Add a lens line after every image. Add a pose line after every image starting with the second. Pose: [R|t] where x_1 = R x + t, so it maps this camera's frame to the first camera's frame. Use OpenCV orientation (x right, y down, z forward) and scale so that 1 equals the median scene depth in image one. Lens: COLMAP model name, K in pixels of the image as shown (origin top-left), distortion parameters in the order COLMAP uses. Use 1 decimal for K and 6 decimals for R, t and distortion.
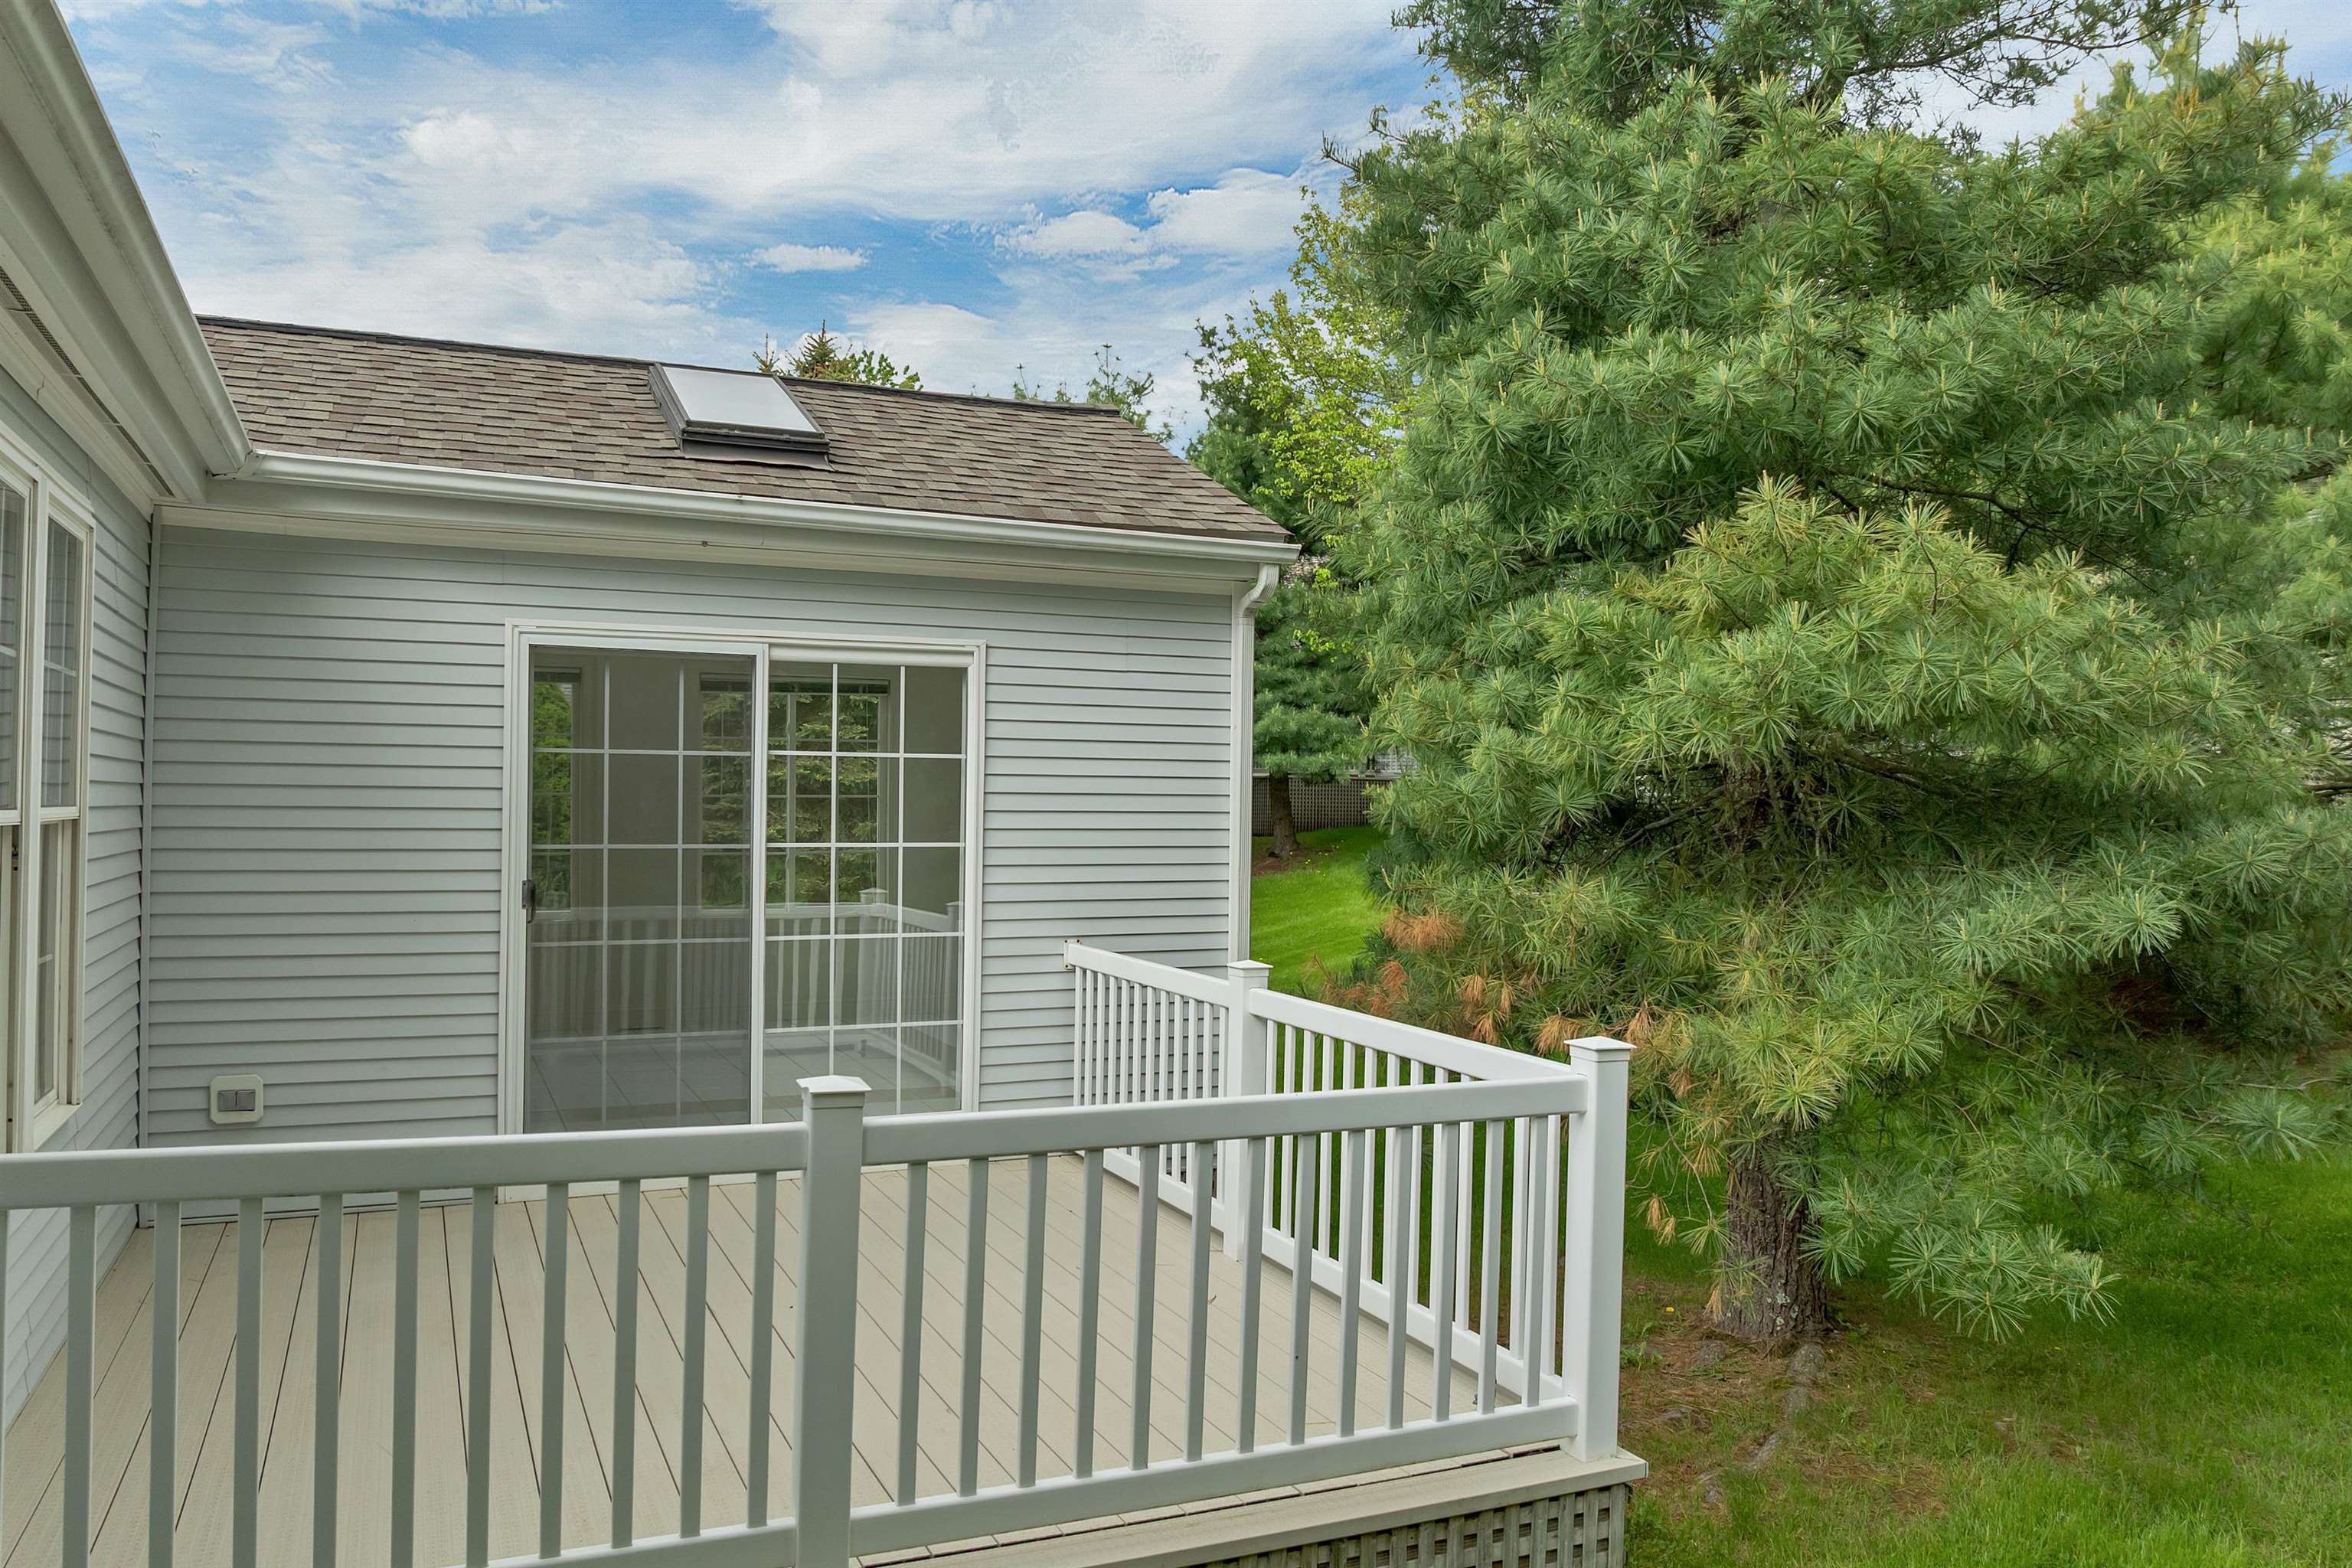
lens RADIAL K [[1723.4, 0, 1176.0], [0, 1723.4, 784.0], [0, 0, 1]] dist [-0.003073, -0.000486]
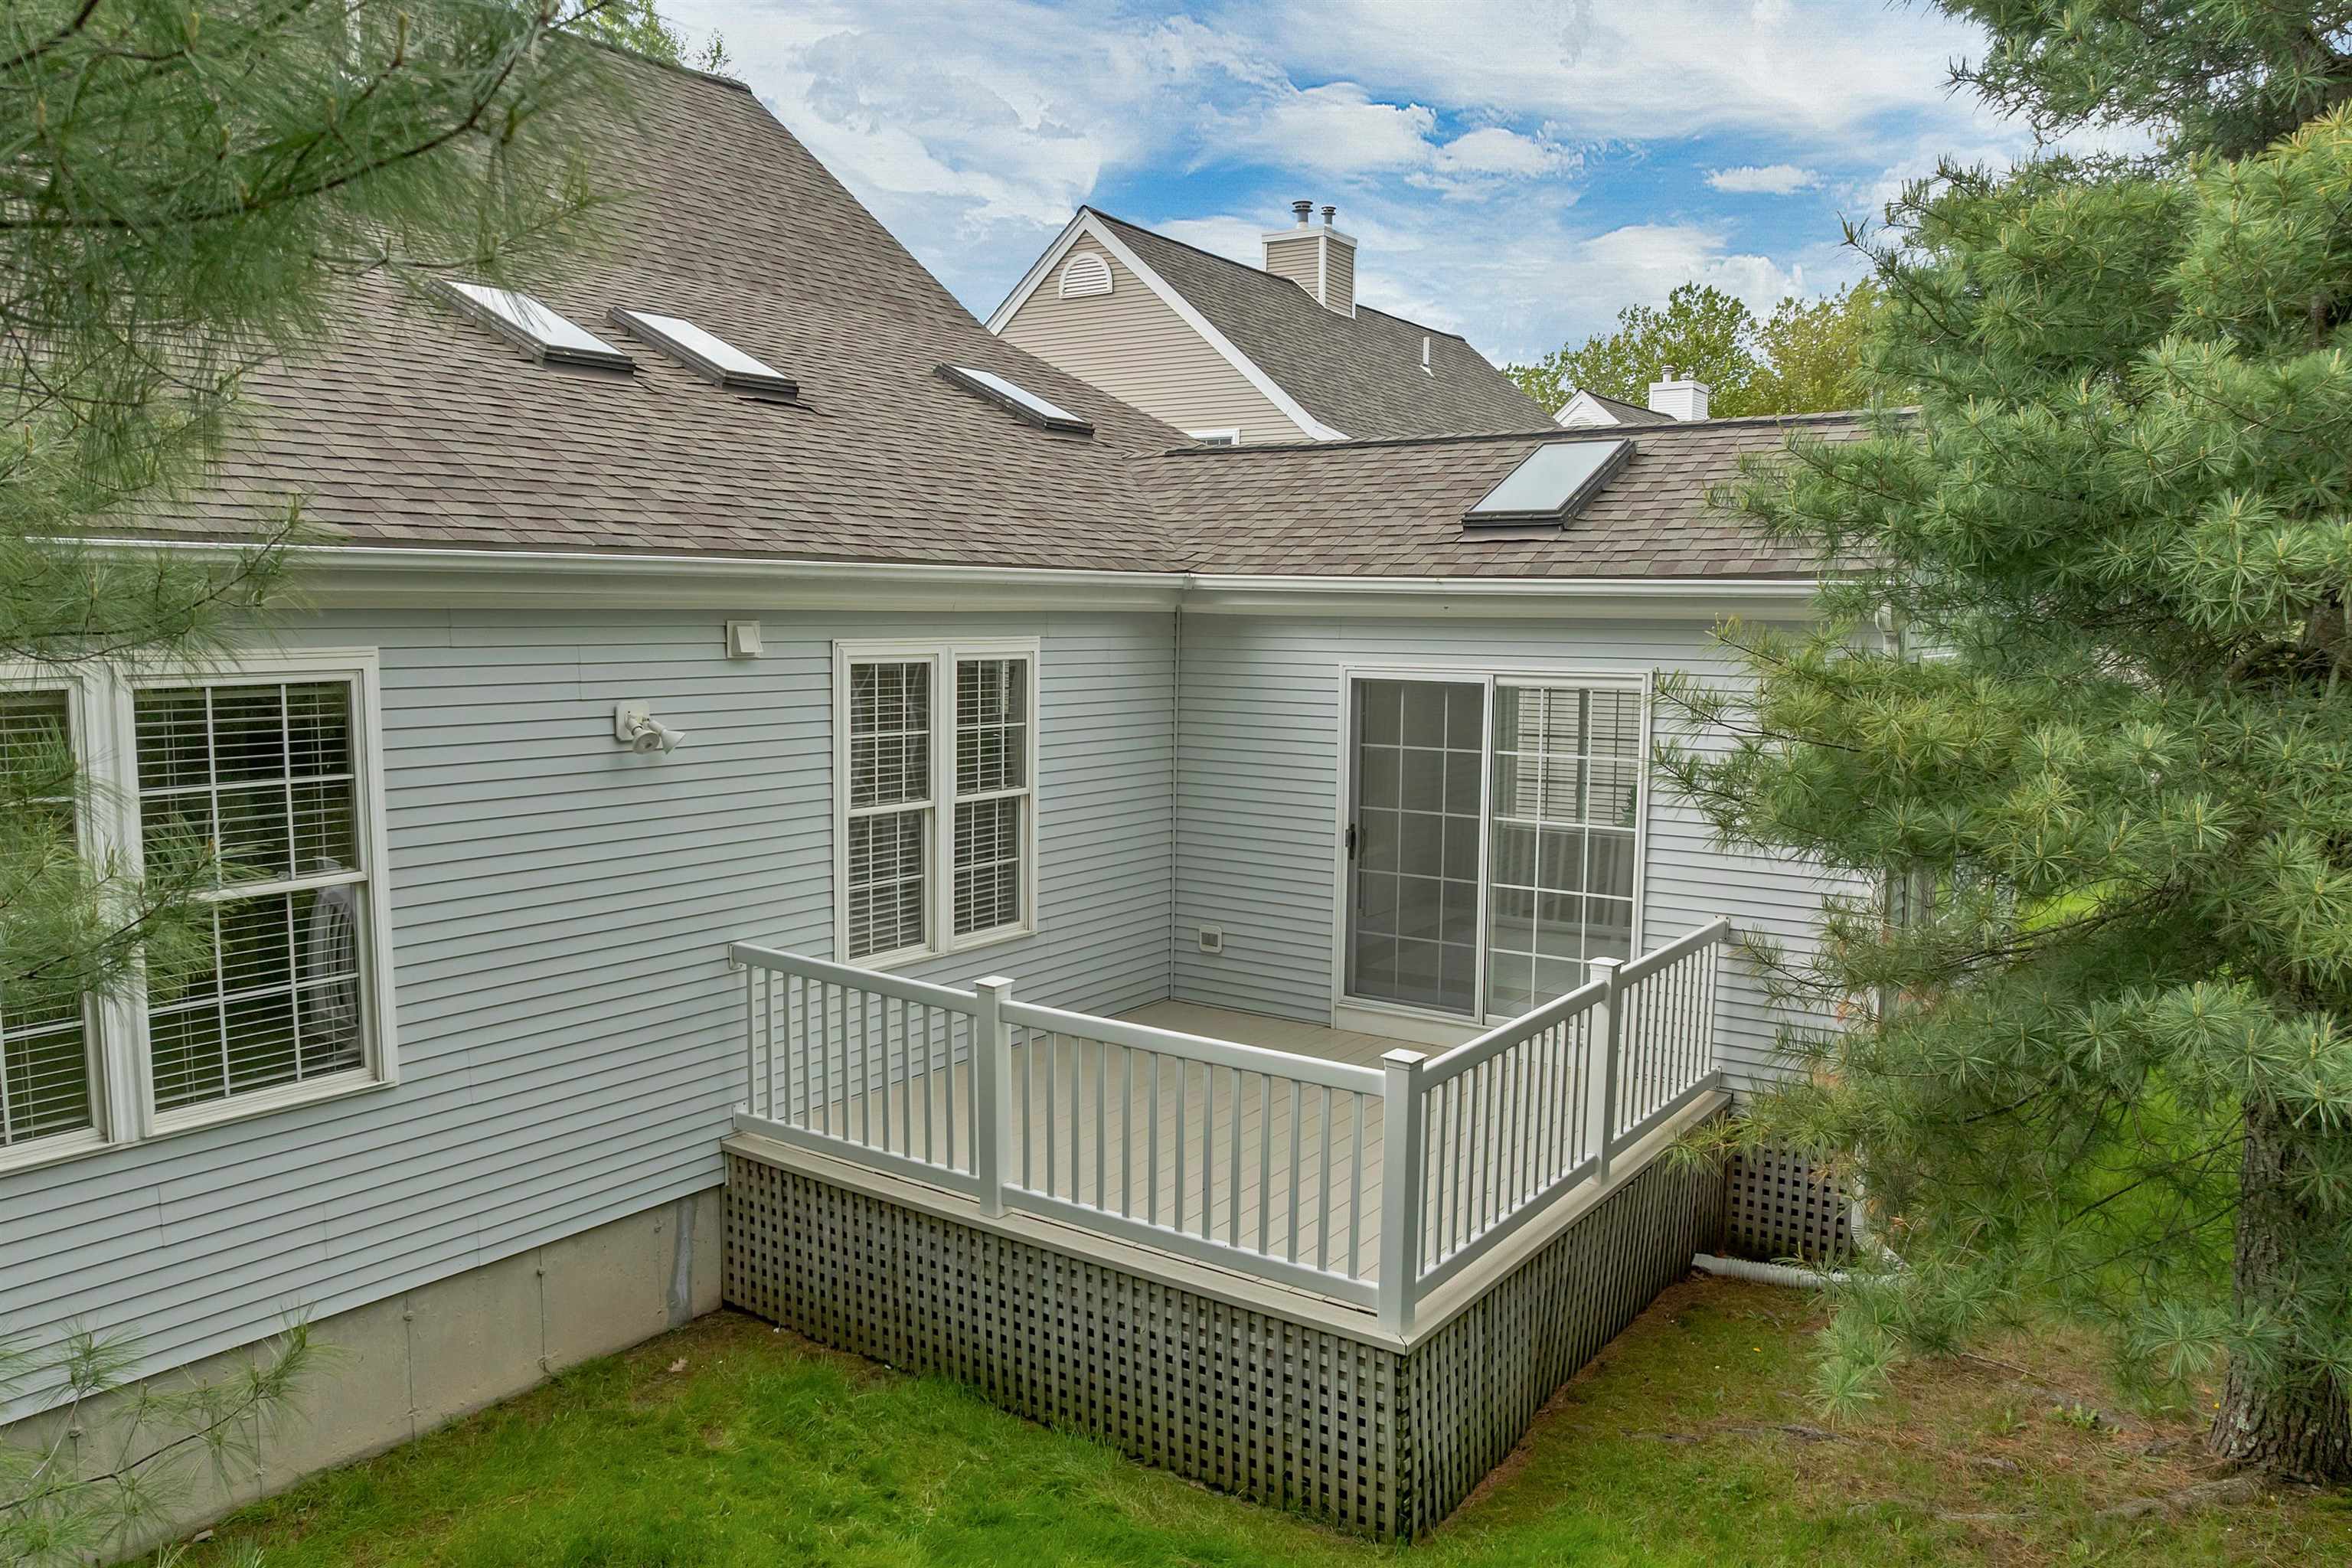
lens RADIAL K [[1723.4, 0, 1176.0], [0, 1723.4, 784.0], [0, 0, 1]] dist [-0.003073, -0.000486]
pose [[0.528264, 0.085727, -0.844741, 0.853529], [-0.004533, 0.995161, 0.098158, -0.136987], [0.849068, -0.048024, 0.526096, 0.054565]]
